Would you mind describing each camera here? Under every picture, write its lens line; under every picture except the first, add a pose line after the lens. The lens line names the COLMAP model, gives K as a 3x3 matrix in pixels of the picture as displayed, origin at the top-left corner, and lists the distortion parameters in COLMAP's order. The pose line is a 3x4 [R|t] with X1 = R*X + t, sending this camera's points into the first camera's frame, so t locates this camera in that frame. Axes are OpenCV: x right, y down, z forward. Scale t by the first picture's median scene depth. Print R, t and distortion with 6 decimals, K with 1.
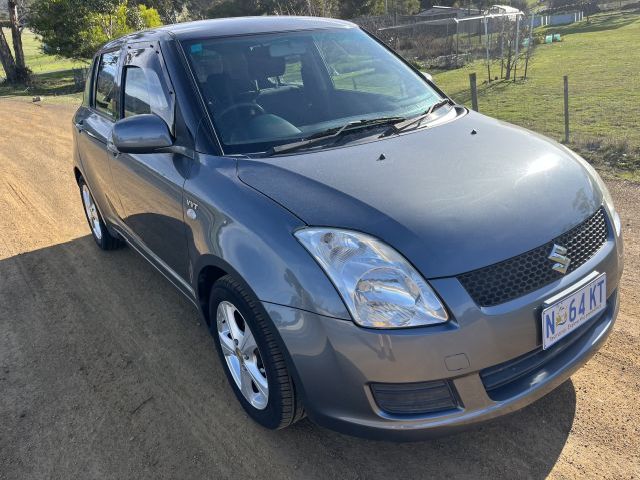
lens RADIAL K [[482.9, 0, 320.0], [0, 482.9, 240.0], [0, 0, 1]] dist [0.138365, -0.166434]
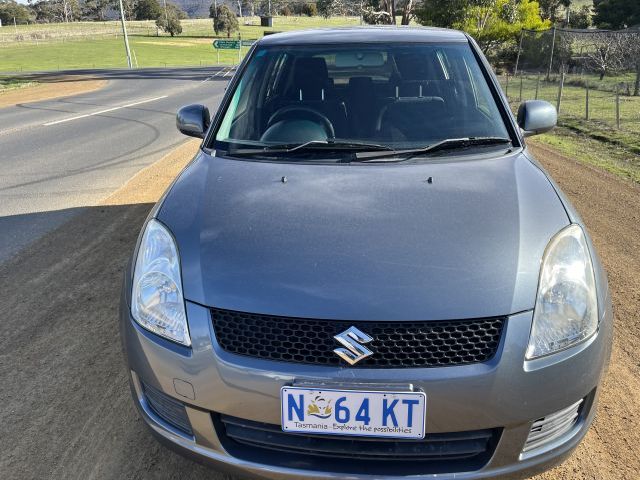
lens RADIAL K [[482.9, 0, 320.0], [0, 482.9, 240.0], [0, 0, 1]] dist [0.138365, -0.166434]
pose [[0.744634, 0.301186, -0.595657, 0.760203], [-0.291617, 0.949529, 0.115564, -0.180329], [0.600400, 0.087650, 0.794882, 0.265218]]
